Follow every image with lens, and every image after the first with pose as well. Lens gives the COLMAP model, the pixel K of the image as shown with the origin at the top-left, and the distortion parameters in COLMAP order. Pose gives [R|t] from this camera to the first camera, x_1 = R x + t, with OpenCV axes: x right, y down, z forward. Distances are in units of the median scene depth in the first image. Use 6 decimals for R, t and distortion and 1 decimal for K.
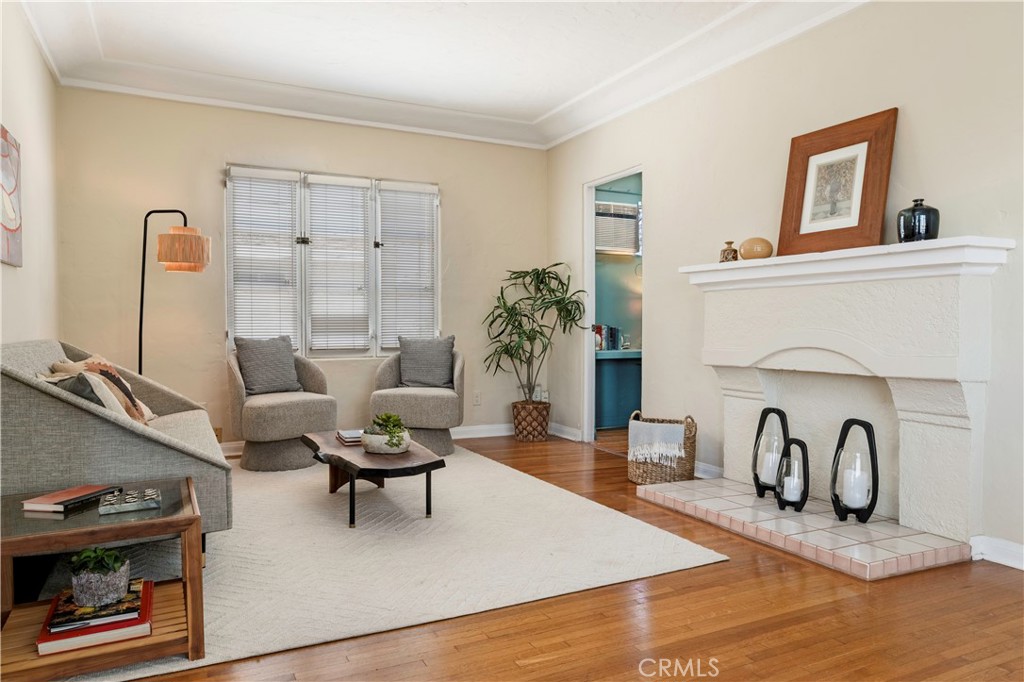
lens RADIAL K [[681.6, 0, 512.0], [0, 681.6, 341.0], [0, 0, 1]] dist [-0.005220, -0.001414]
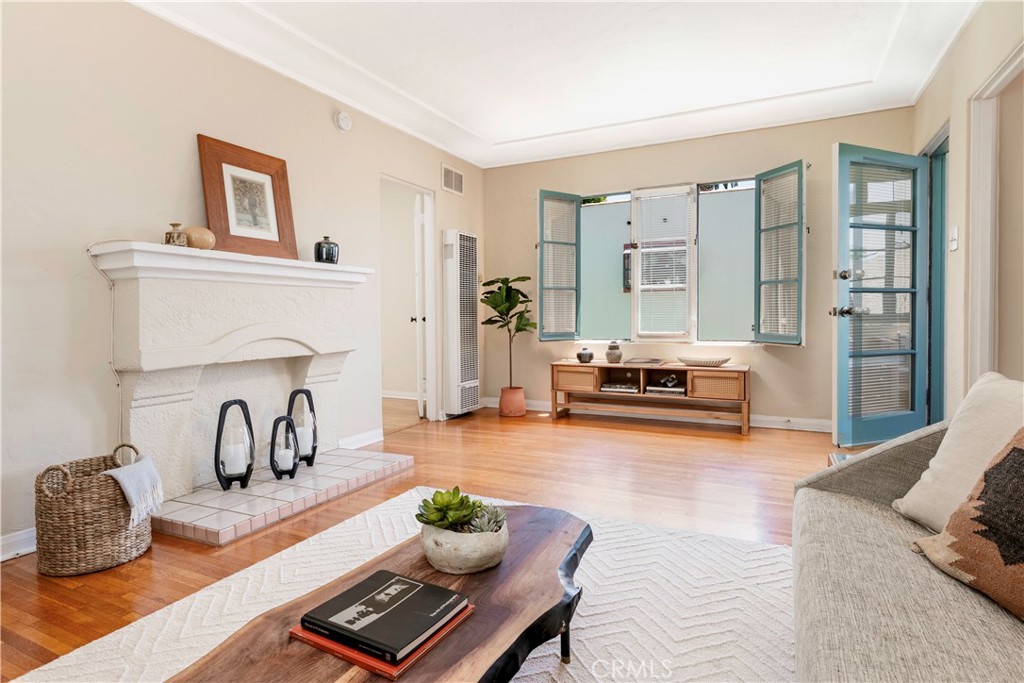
lens RADIAL K [[564.1, 0, 480.9], [0, 564.1, 321.9], [0, 0, 1]] dist [-0.004386, -0.000683]
pose [[-0.576267, -0.004896, 0.817247, -0.448664], [0.026680, 0.999336, 0.024800, -0.025953], [-0.816826, 0.036096, -0.575753, 1.008256]]
